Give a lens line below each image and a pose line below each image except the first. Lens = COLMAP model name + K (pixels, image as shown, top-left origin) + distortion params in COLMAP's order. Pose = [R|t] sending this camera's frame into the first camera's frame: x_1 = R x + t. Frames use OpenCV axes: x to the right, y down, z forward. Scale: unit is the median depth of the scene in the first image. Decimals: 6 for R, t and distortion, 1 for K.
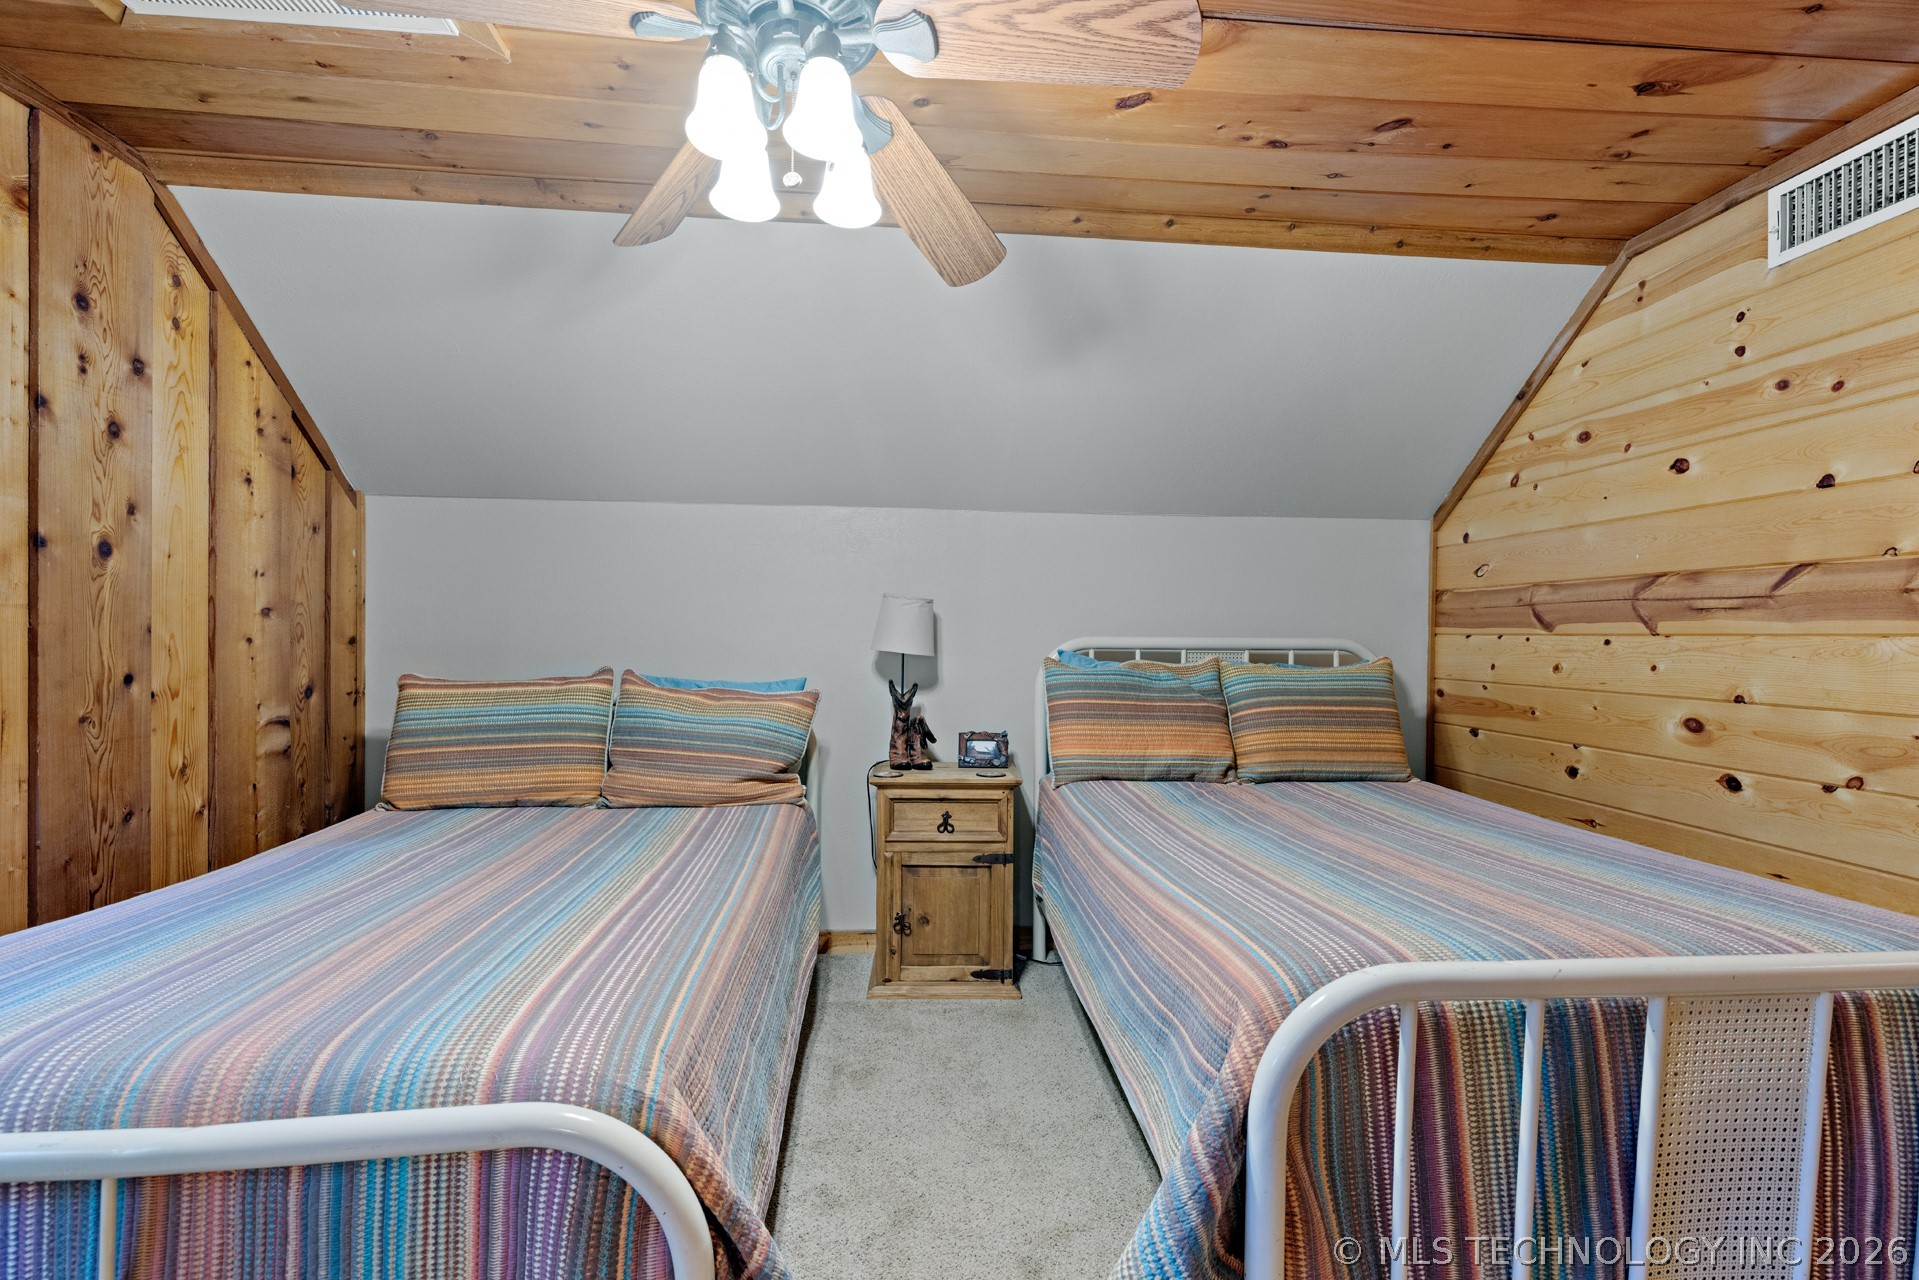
lens RADIAL K [[812.9, 0, 948.4], [0, 812.9, 648.2], [0, 0, 1]] dist [0.003231, 0.000637]
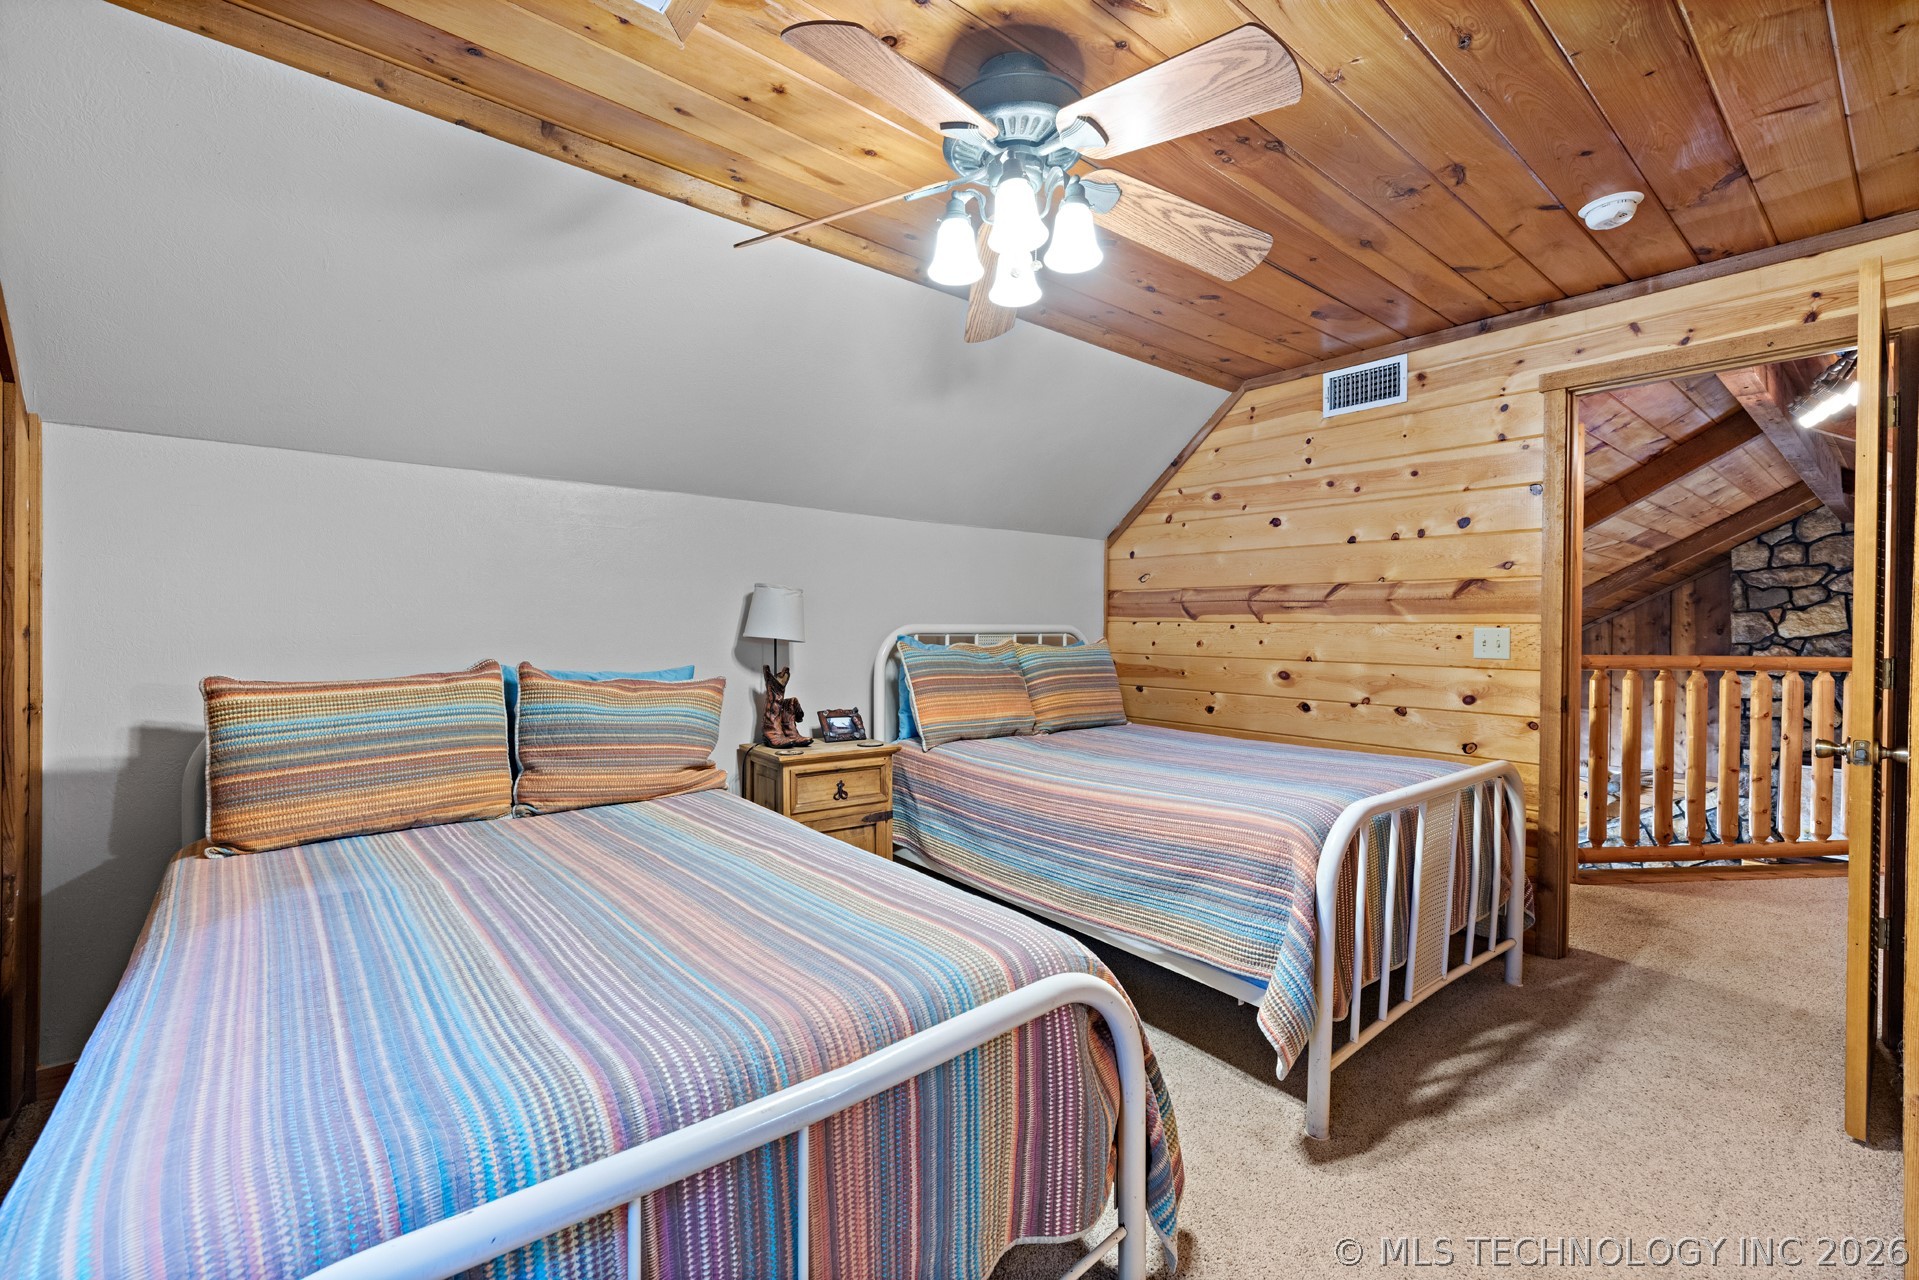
lens RADIAL K [[812.9, 0, 937.6], [0, 812.9, 635.9], [0, 0, 1]] dist [0.003231, 0.000637]
pose [[0.826664, -0.010759, 0.562593, -0.540065], [0.008401, 0.999942, 0.006779, -0.004958], [-0.562633, -0.000878, 0.826706, 0.001829]]
